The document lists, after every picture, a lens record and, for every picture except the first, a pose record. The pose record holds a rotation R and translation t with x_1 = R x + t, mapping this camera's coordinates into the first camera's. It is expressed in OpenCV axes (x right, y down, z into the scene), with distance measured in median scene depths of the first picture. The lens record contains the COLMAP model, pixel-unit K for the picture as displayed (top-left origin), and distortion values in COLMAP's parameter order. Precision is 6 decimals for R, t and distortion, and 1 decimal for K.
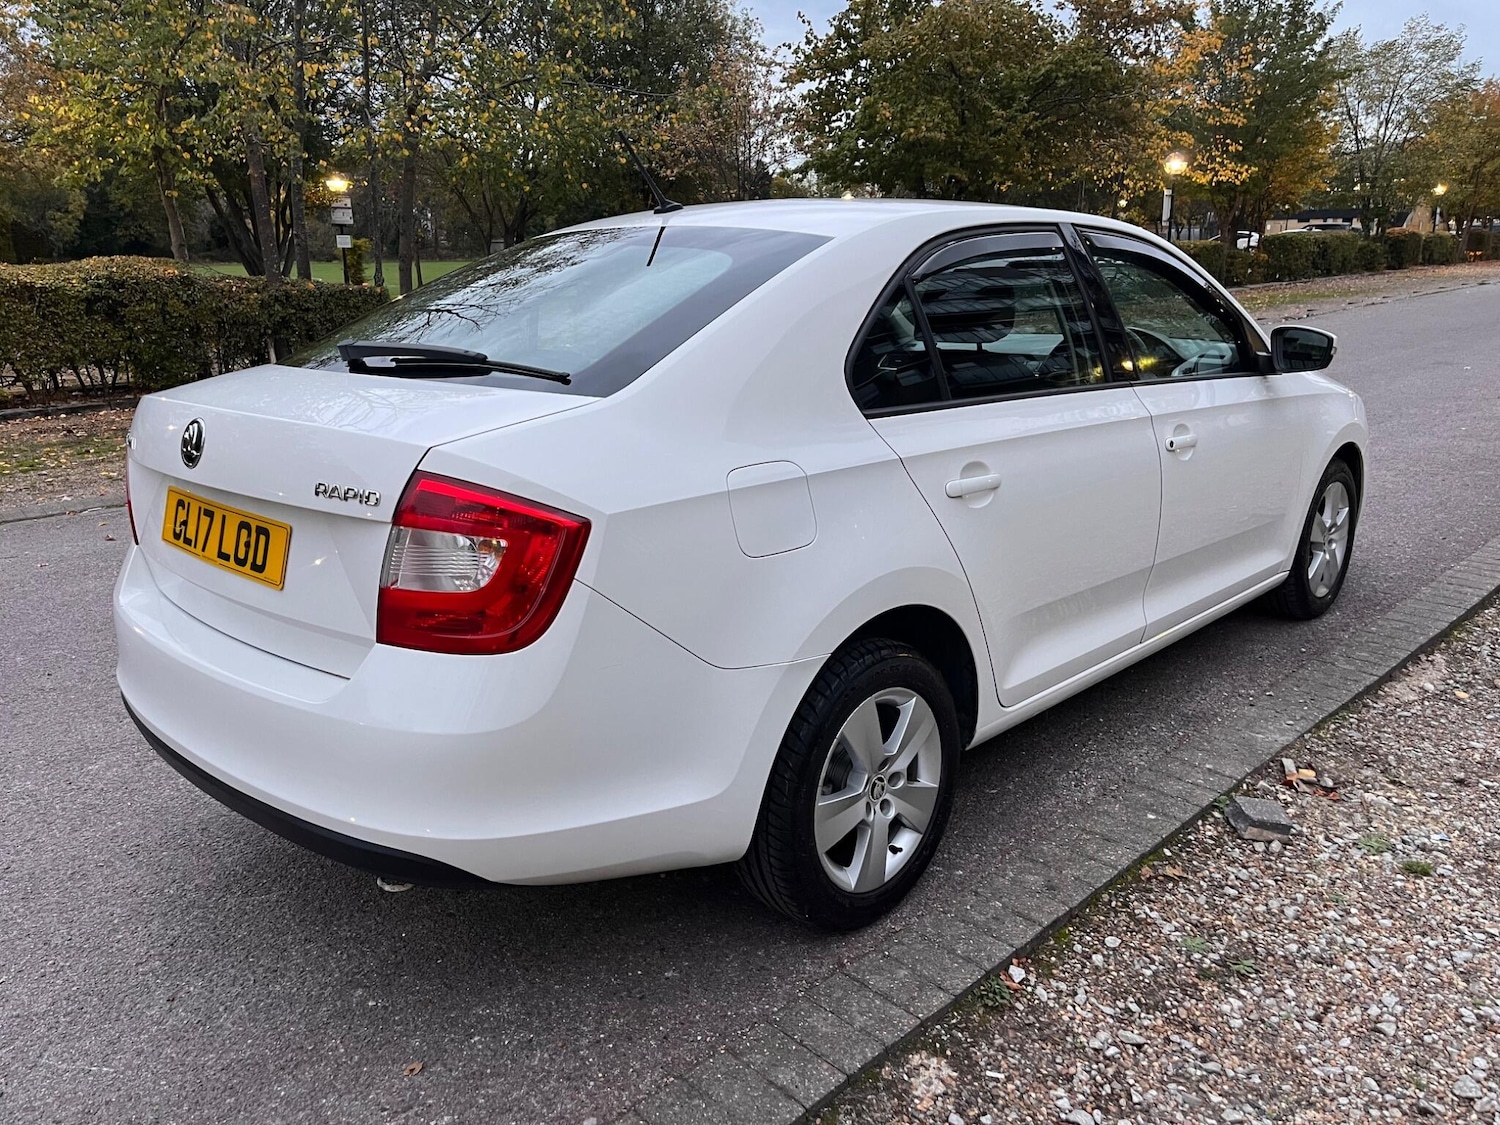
lens RADIAL K [[1150.1, 0, 745.7], [0, 1150.1, 571.2], [0, 0, 1]] dist [0.070866, -0.094046]
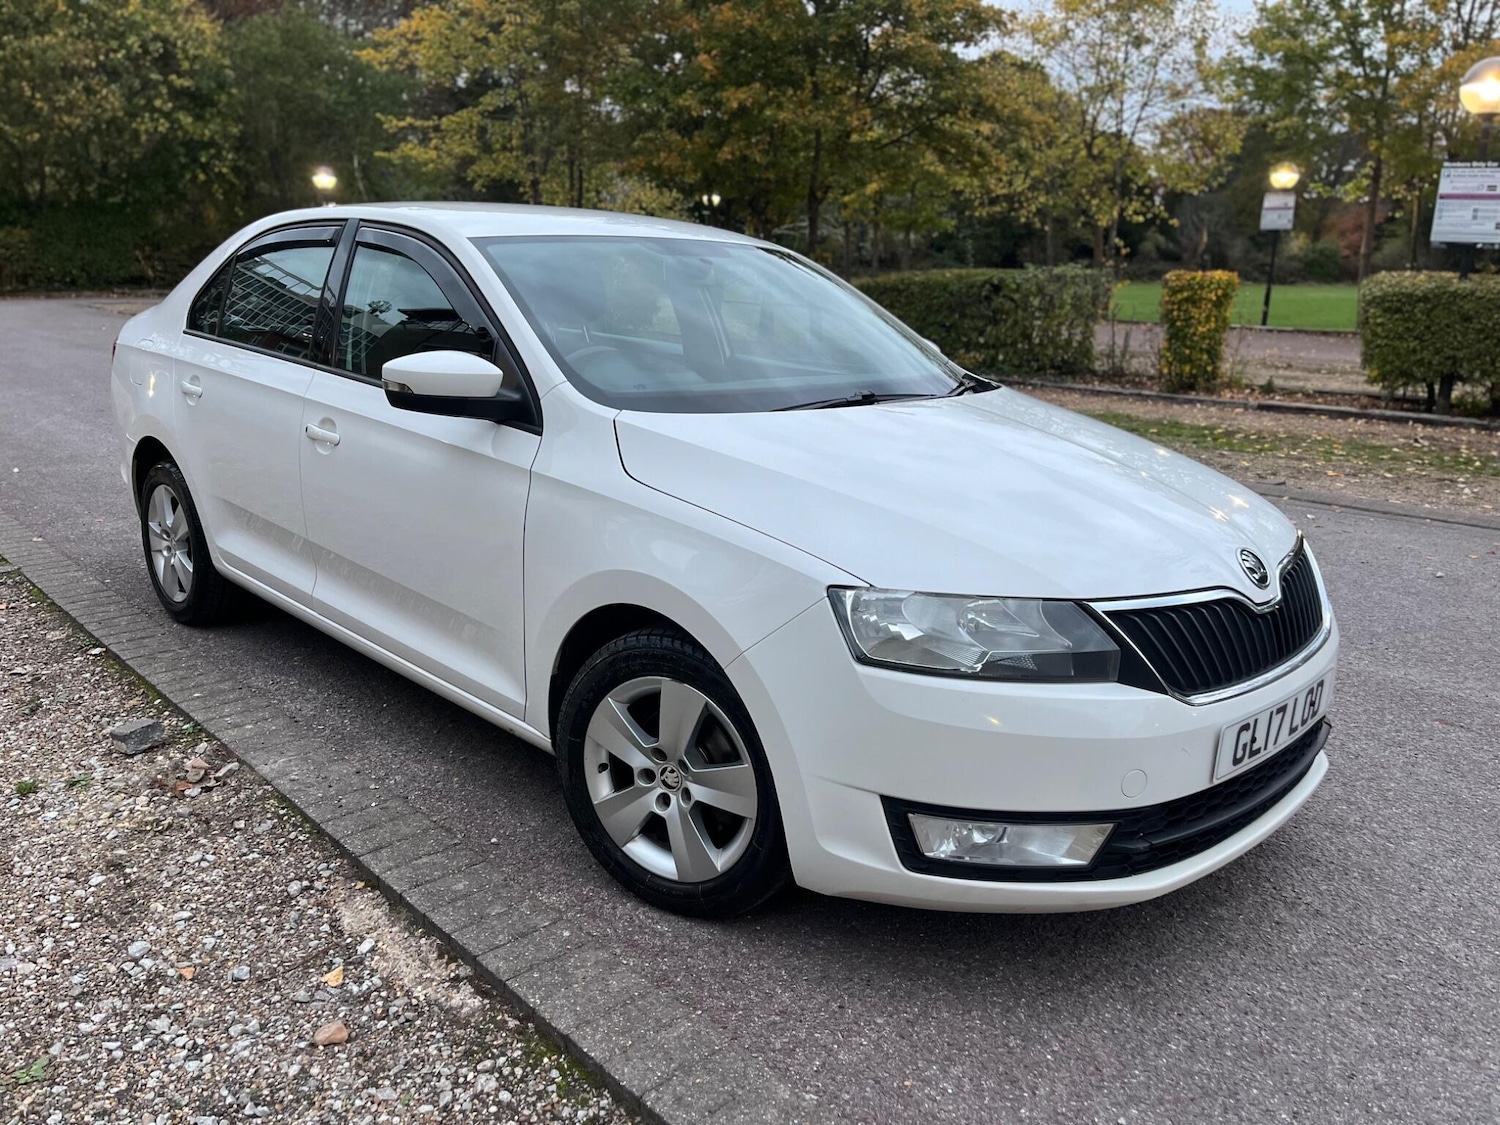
lens RADIAL K [[1150.1, 0, 748.4], [0, 1150.1, 565.4], [0, 0, 1]] dist [0.070866, -0.094046]
pose [[-0.033357, 0.265858, -0.963435, 1.507558], [-0.285168, 0.921368, 0.264123, -0.418058], [0.957897, 0.283551, 0.045080, 1.485140]]
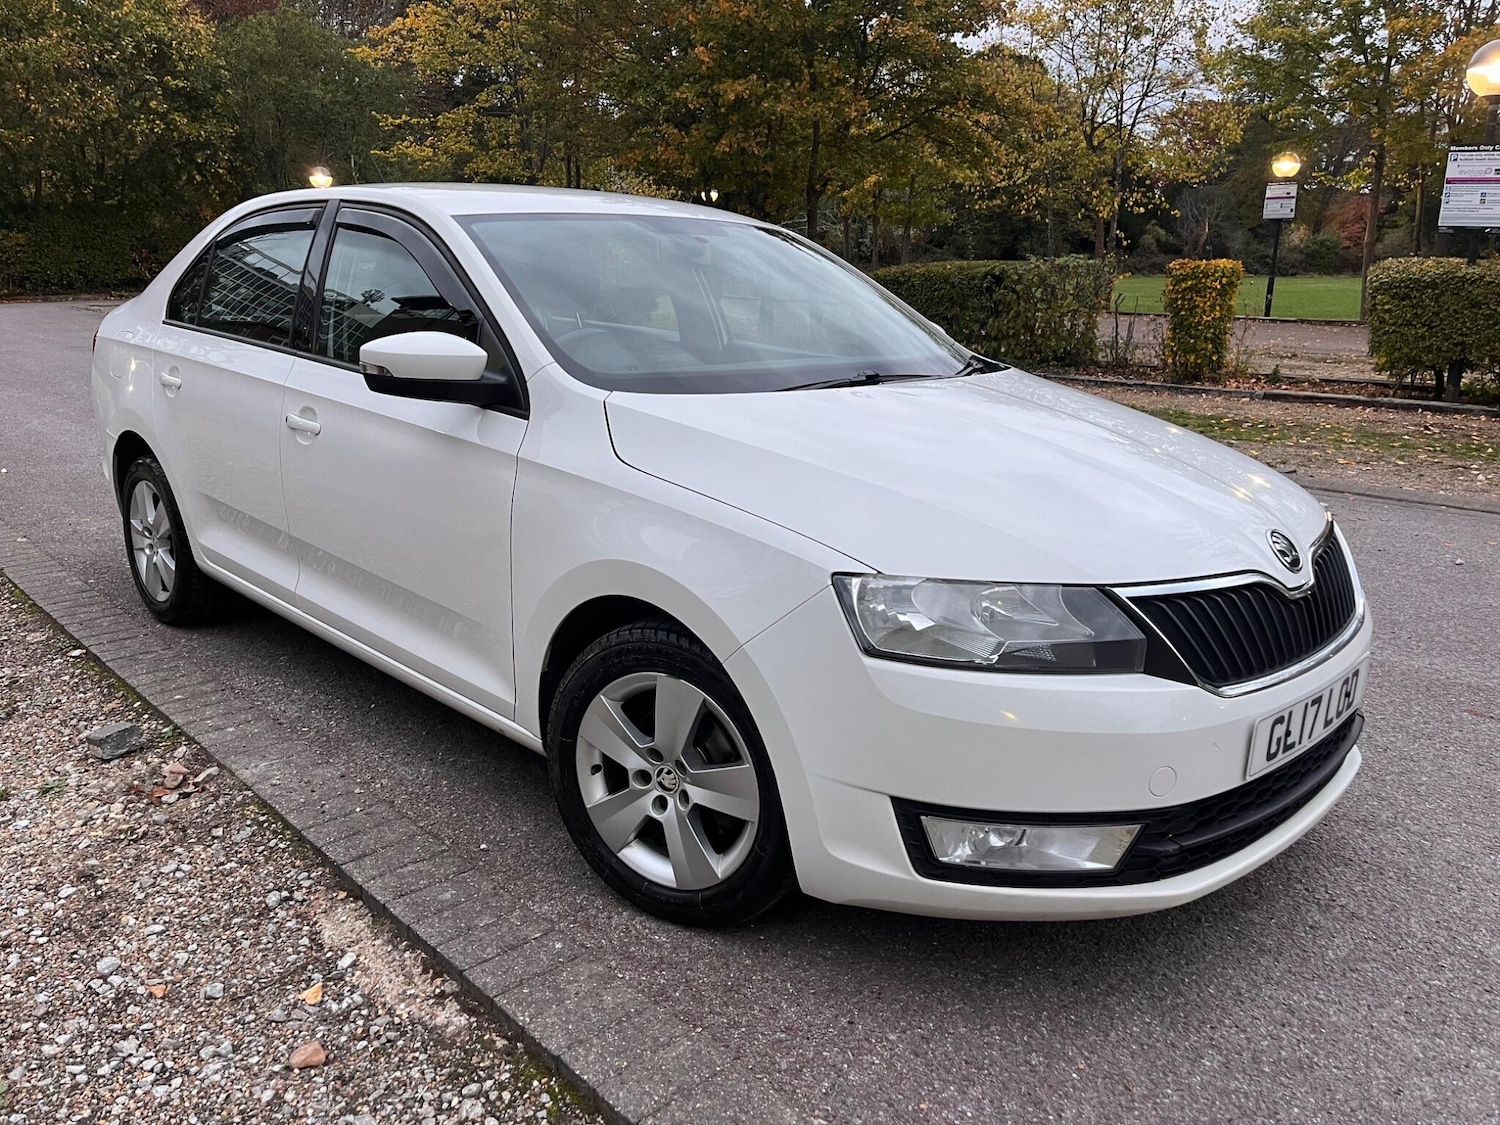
lens RADIAL K [[1150.1, 0, 748.2], [0, 1150.1, 563.6], [0, 0, 1]] dist [0.070866, -0.094046]
pose [[-0.032751, 0.266336, -0.963324, 1.464777], [-0.275682, 0.924043, 0.264849, -0.400332], [0.960691, 0.274245, 0.043161, 1.490927]]
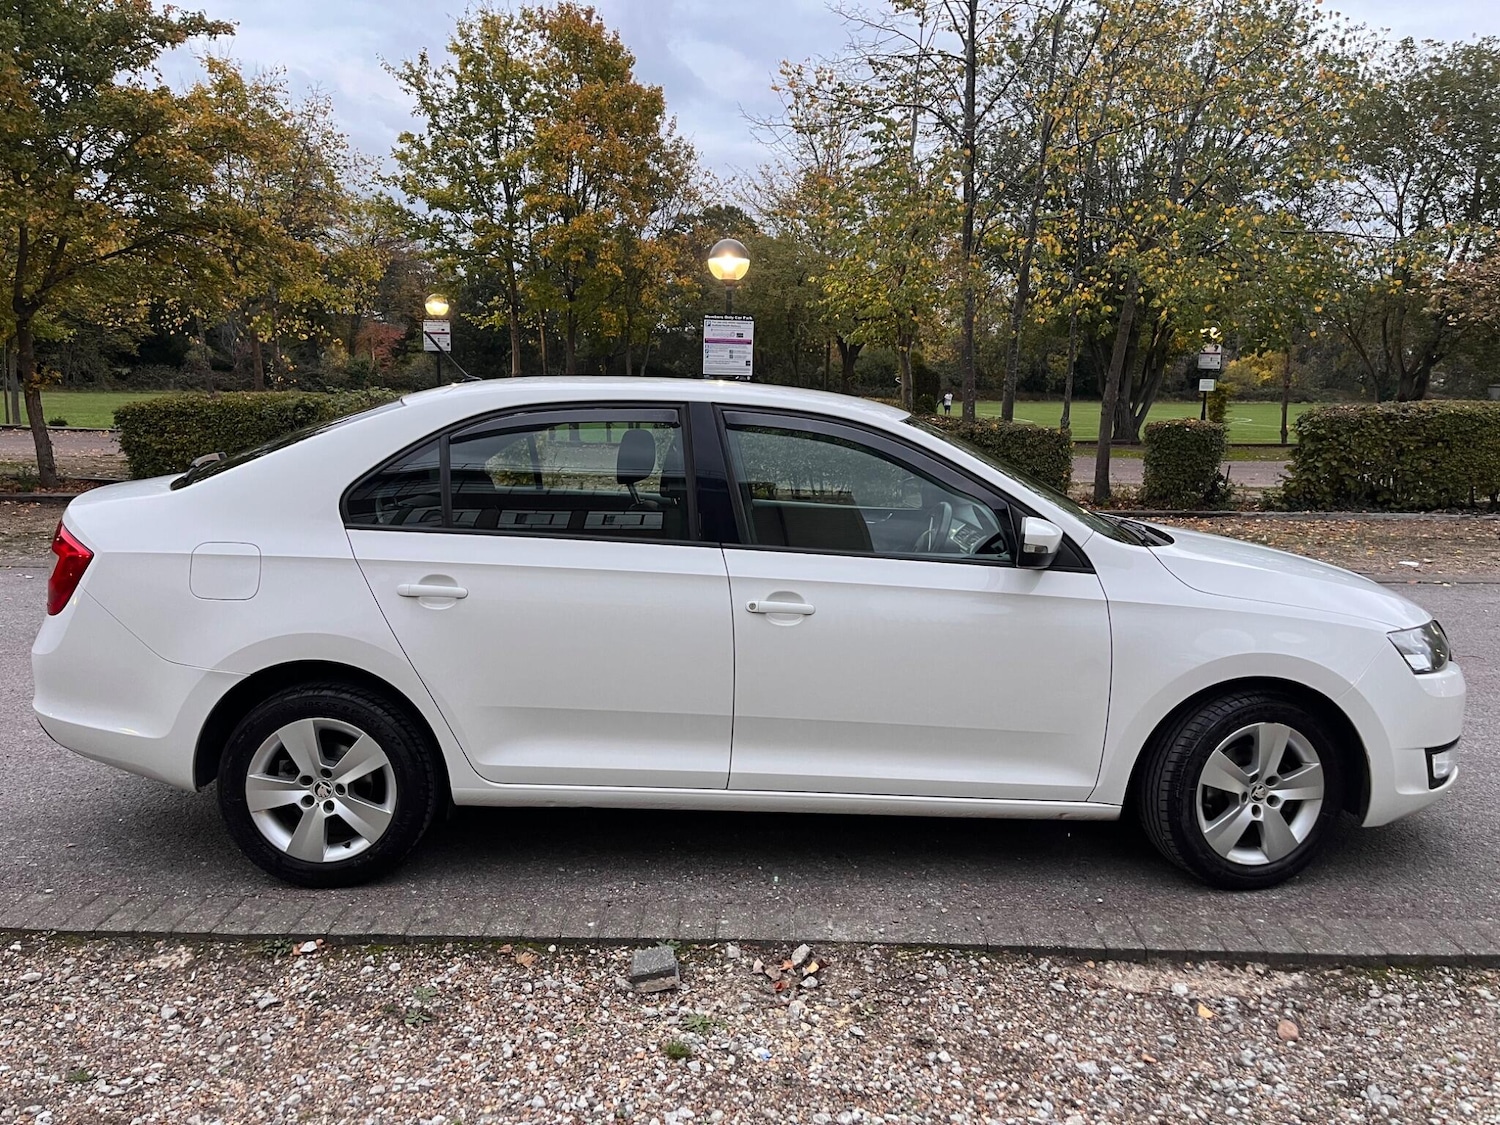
lens RADIAL K [[1150.1, 0, 751.7], [0, 1150.1, 564.7], [0, 0, 1]] dist [0.070866, -0.094046]
pose [[0.697208, 0.133645, -0.704301, 1.203209], [-0.216508, 0.975845, -0.029156, -0.125871], [0.683392, 0.172815, 0.709302, 0.263389]]
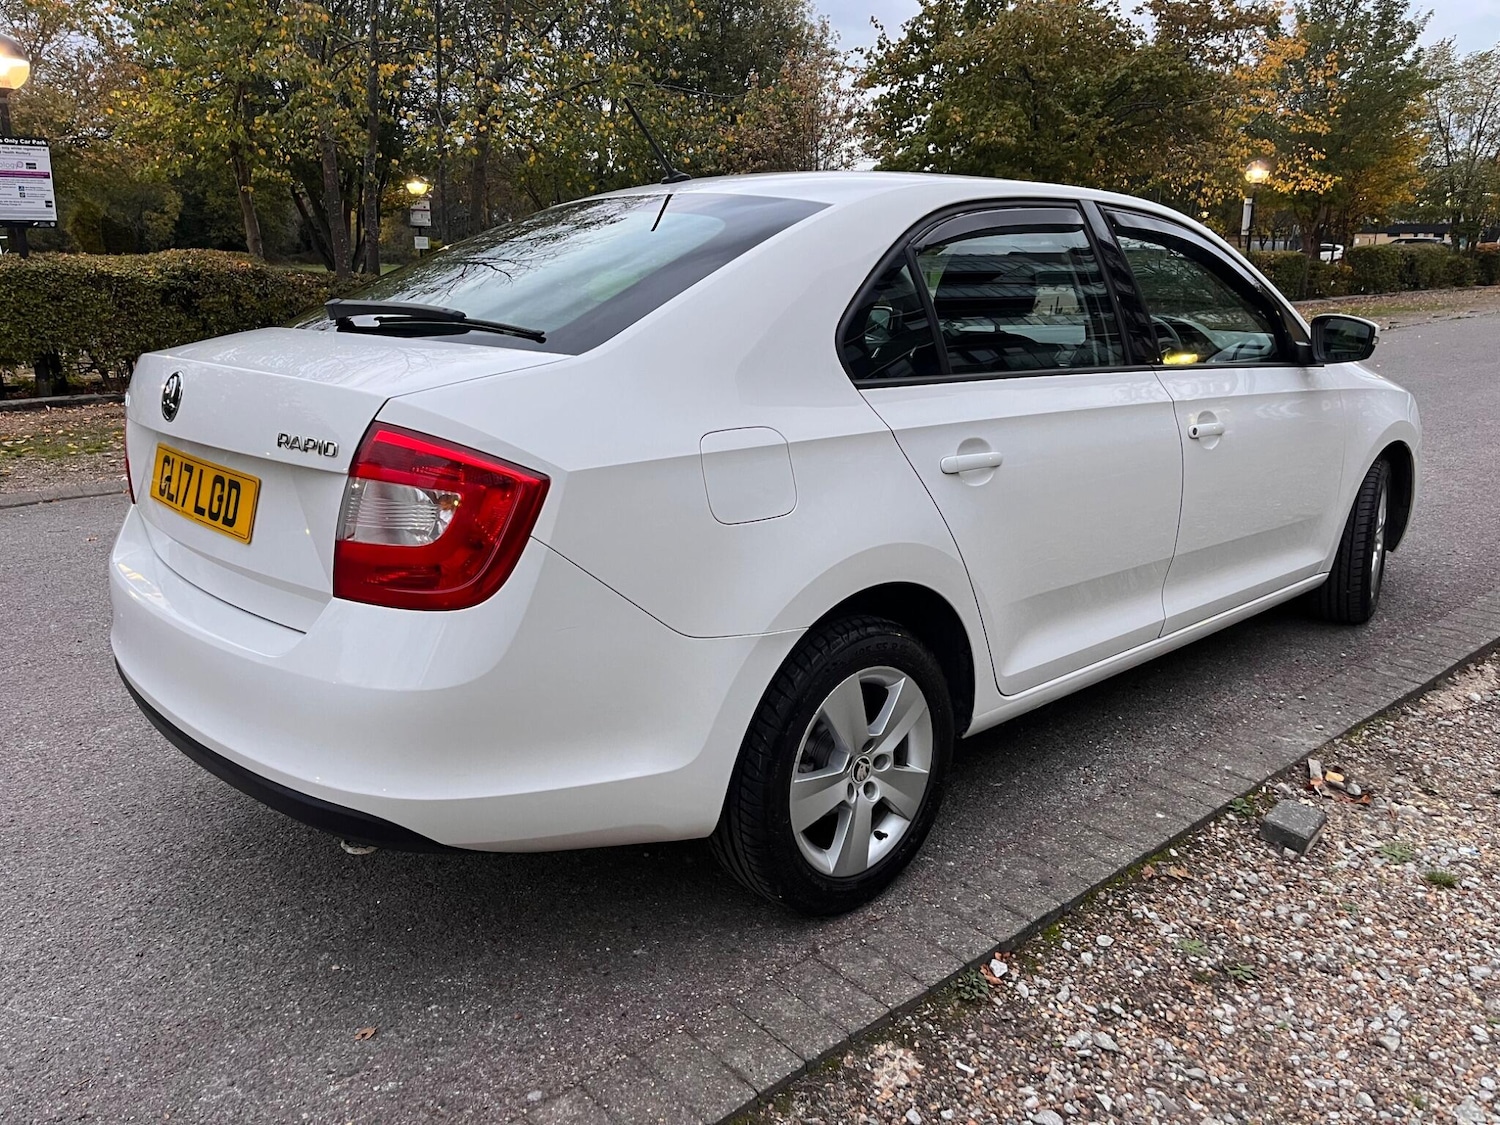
lens RADIAL K [[1150.1, 0, 752.4], [0, 1150.1, 563.9], [0, 0, 1]] dist [0.070866, -0.094046]
pose [[0.998237, 0.026622, -0.053054, 0.058989], [-0.027286, 0.999558, -0.011818, 0.024016], [0.052716, 0.013244, 0.998522, 0.021320]]
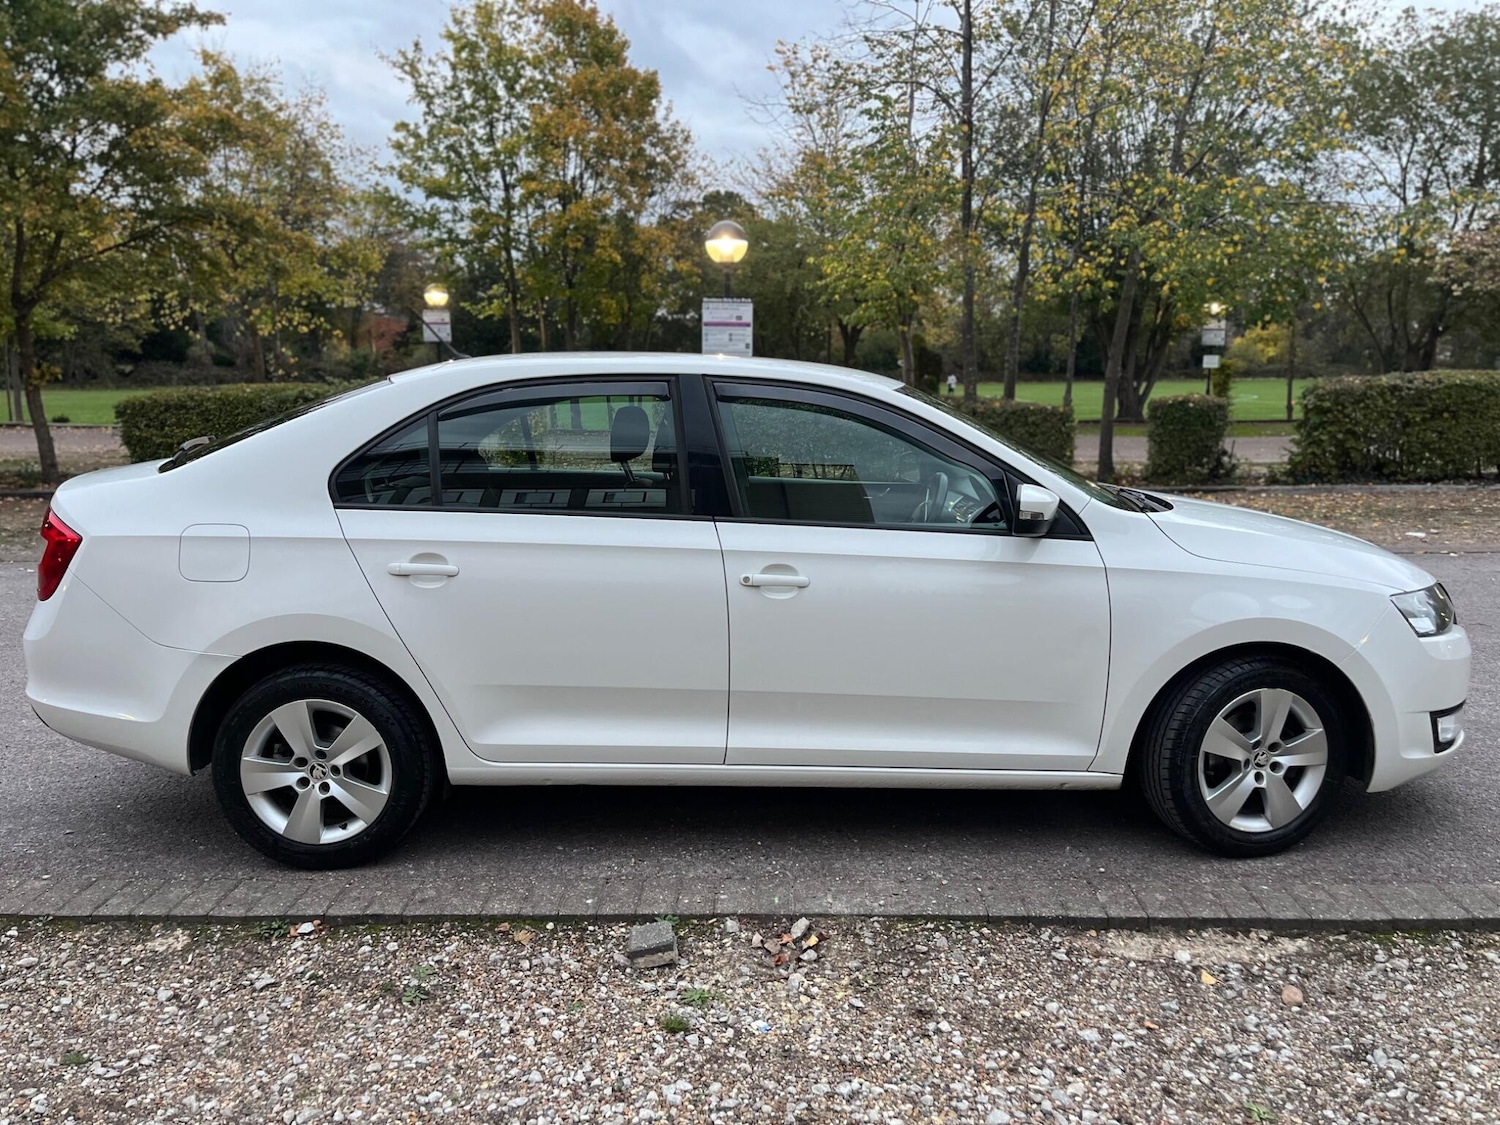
lens RADIAL K [[1150.1, 0, 750.8], [0, 1150.1, 566.4], [0, 0, 1]] dist [0.070866, -0.094046]
pose [[0.695259, 0.130816, -0.706754, 1.205137], [-0.199882, 0.979701, -0.015294, -0.115054], [0.690407, 0.151901, 0.707294, 0.282772]]
